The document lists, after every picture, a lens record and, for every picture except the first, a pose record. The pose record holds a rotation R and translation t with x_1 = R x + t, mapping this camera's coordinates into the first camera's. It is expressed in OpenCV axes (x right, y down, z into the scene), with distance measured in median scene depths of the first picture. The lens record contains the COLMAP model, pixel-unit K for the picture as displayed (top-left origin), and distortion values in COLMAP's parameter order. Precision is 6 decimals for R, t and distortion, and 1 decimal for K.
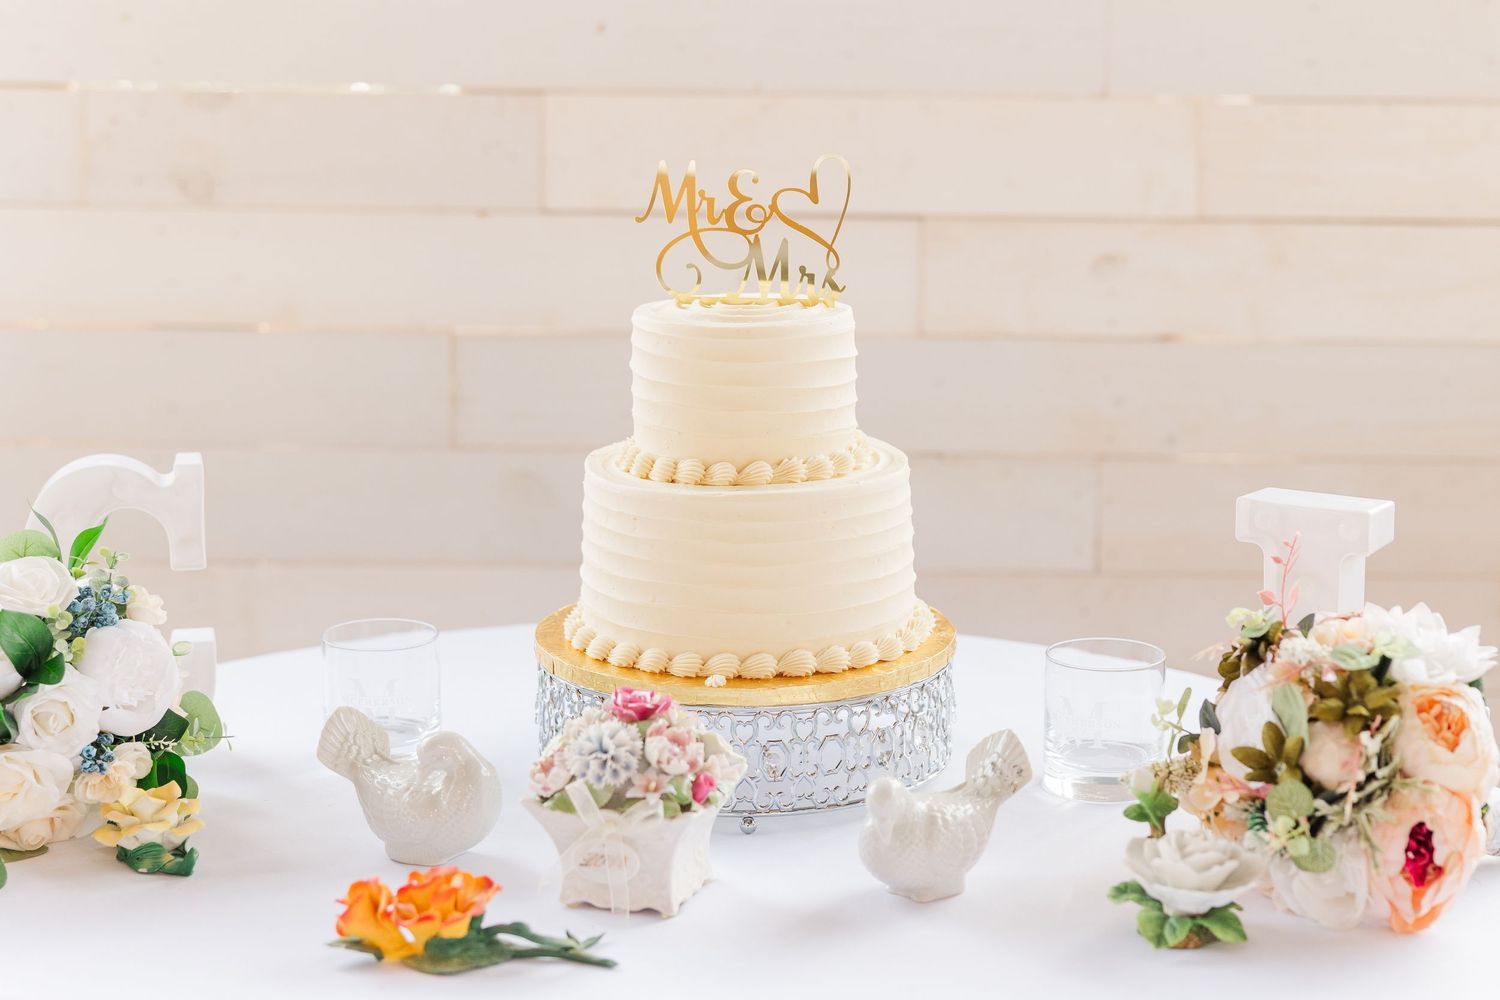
lens RADIAL K [[2816.3, 0, 750.0], [0, 2816.3, 500.0], [0, 0, 1]] dist [0.005787, 0.042958]
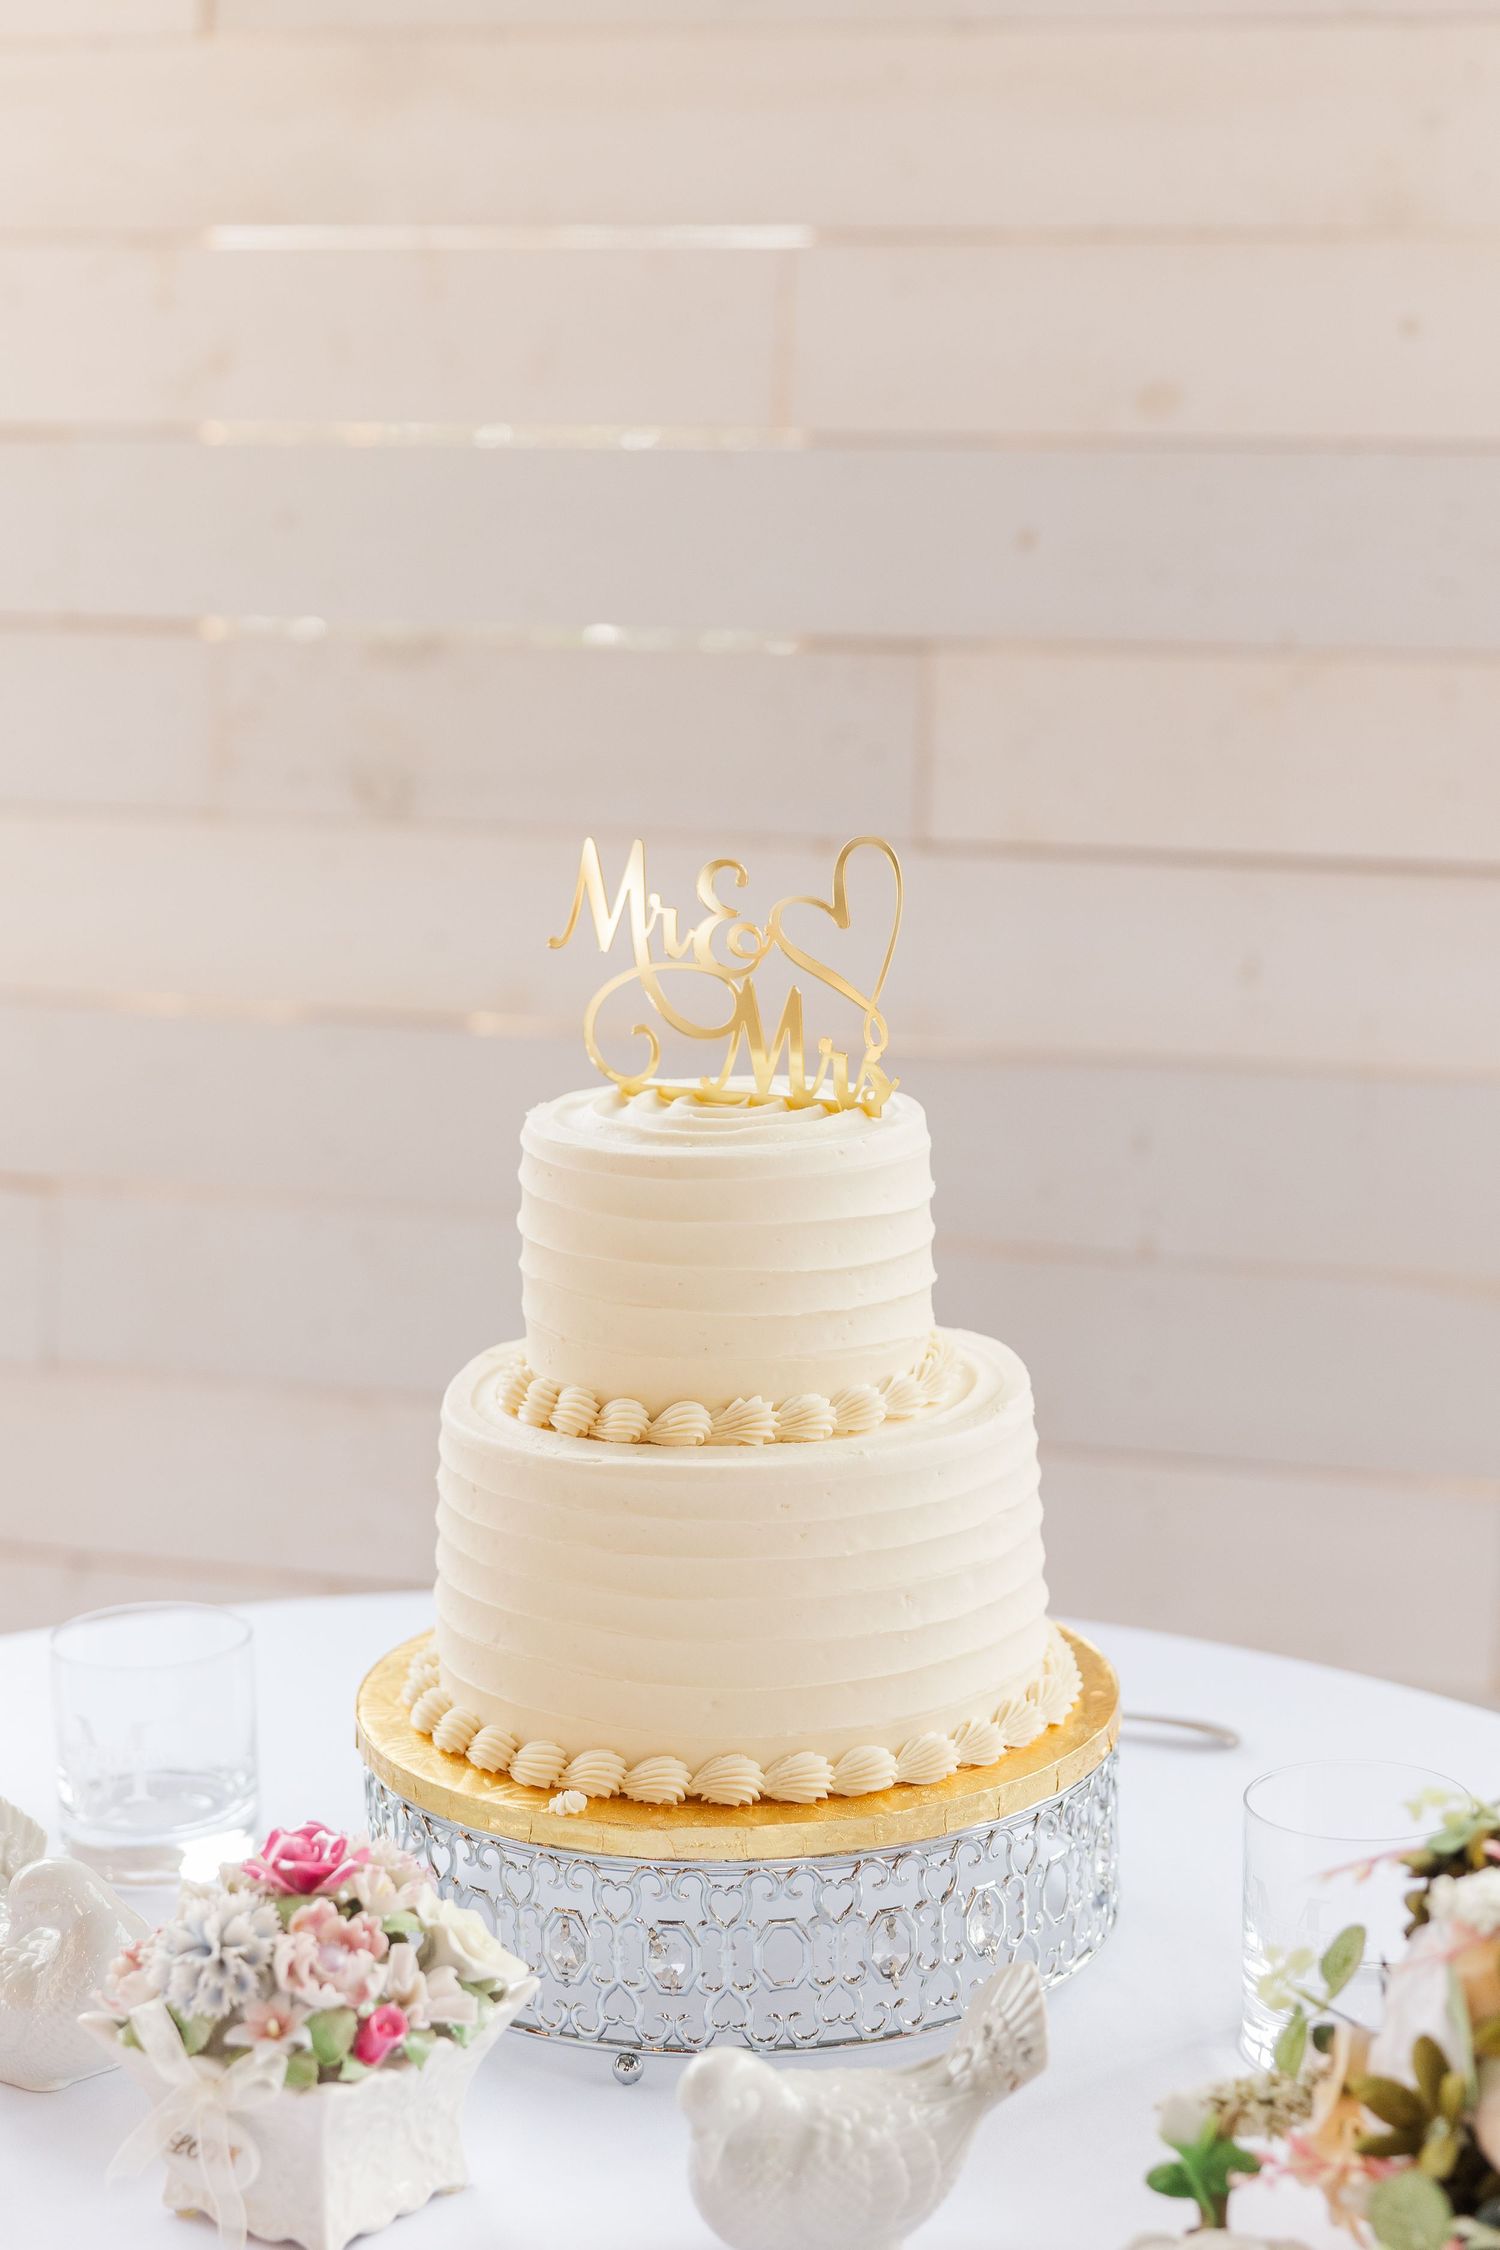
lens RADIAL K [[4208.4, 0, 750.0], [0, 4208.4, 1125.0], [0, 0, 1]] dist [-0.022420, 0.207208]
pose [[0.951647, 0.047032, -0.303571, 0.262861], [-0.048408, 0.998823, 0.002995, -0.071161], [0.303355, 0.011845, 0.952804, 0.231146]]
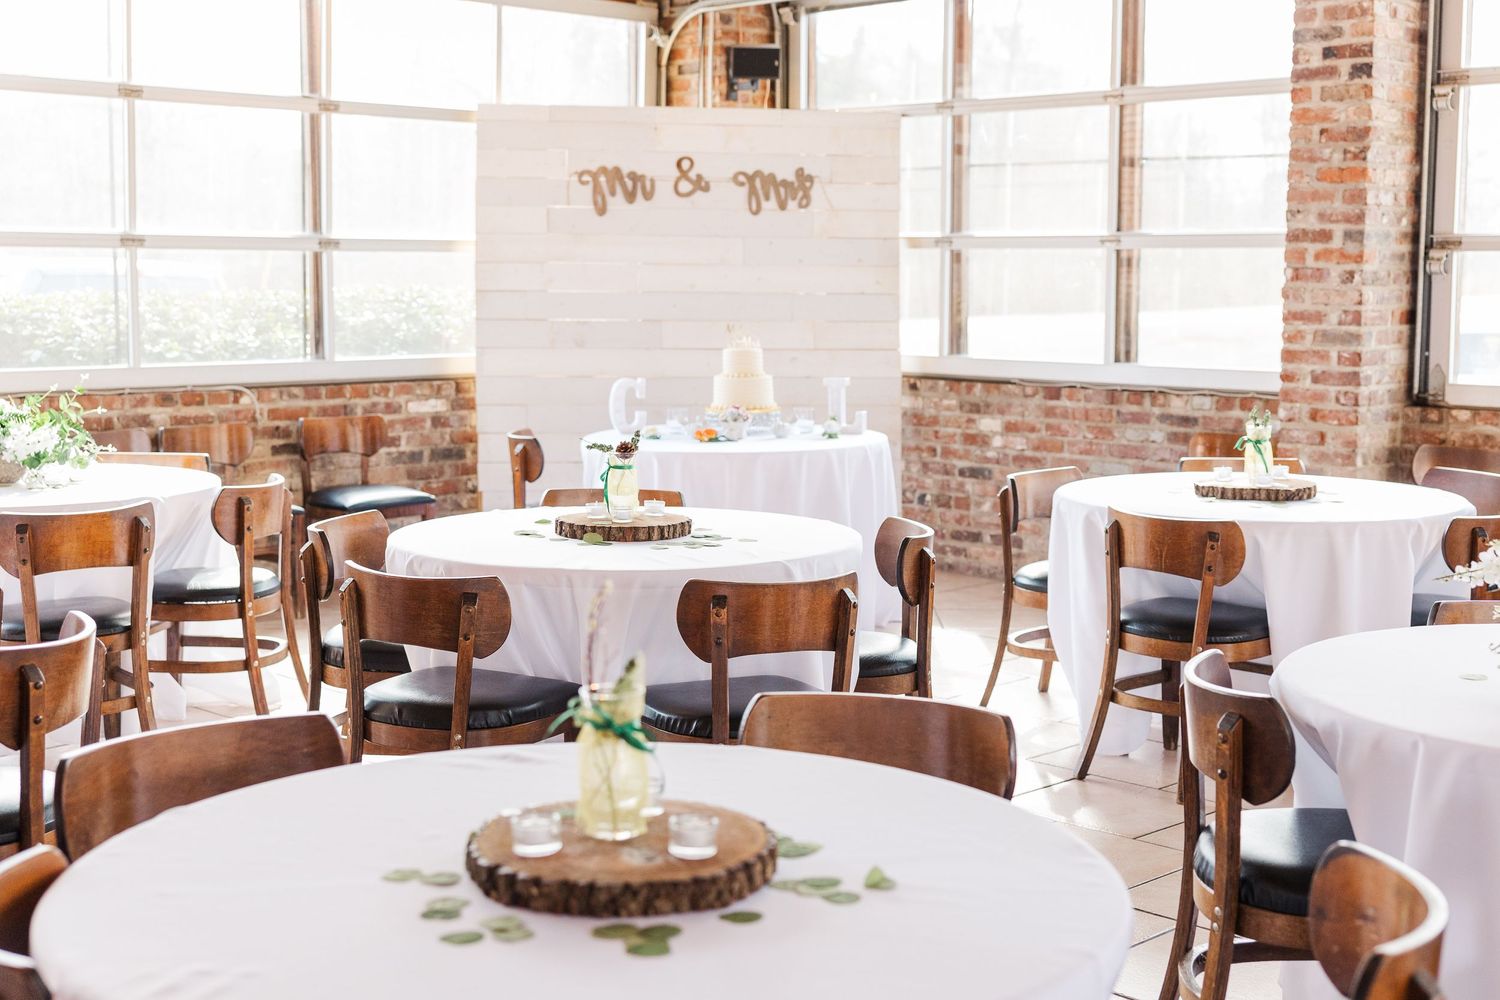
lens RADIAL K [[1976.3, 0, 750.0], [0, 1976.3, 500.0], [0, 0, 1]] dist [0.001782, 0.001218]
pose [[0.989212, -0.018680, 0.145294, -0.602958], [0.030781, 0.996199, -0.081490, 0.589978], [-0.143219, 0.085083, 0.986027, -3.067740]]
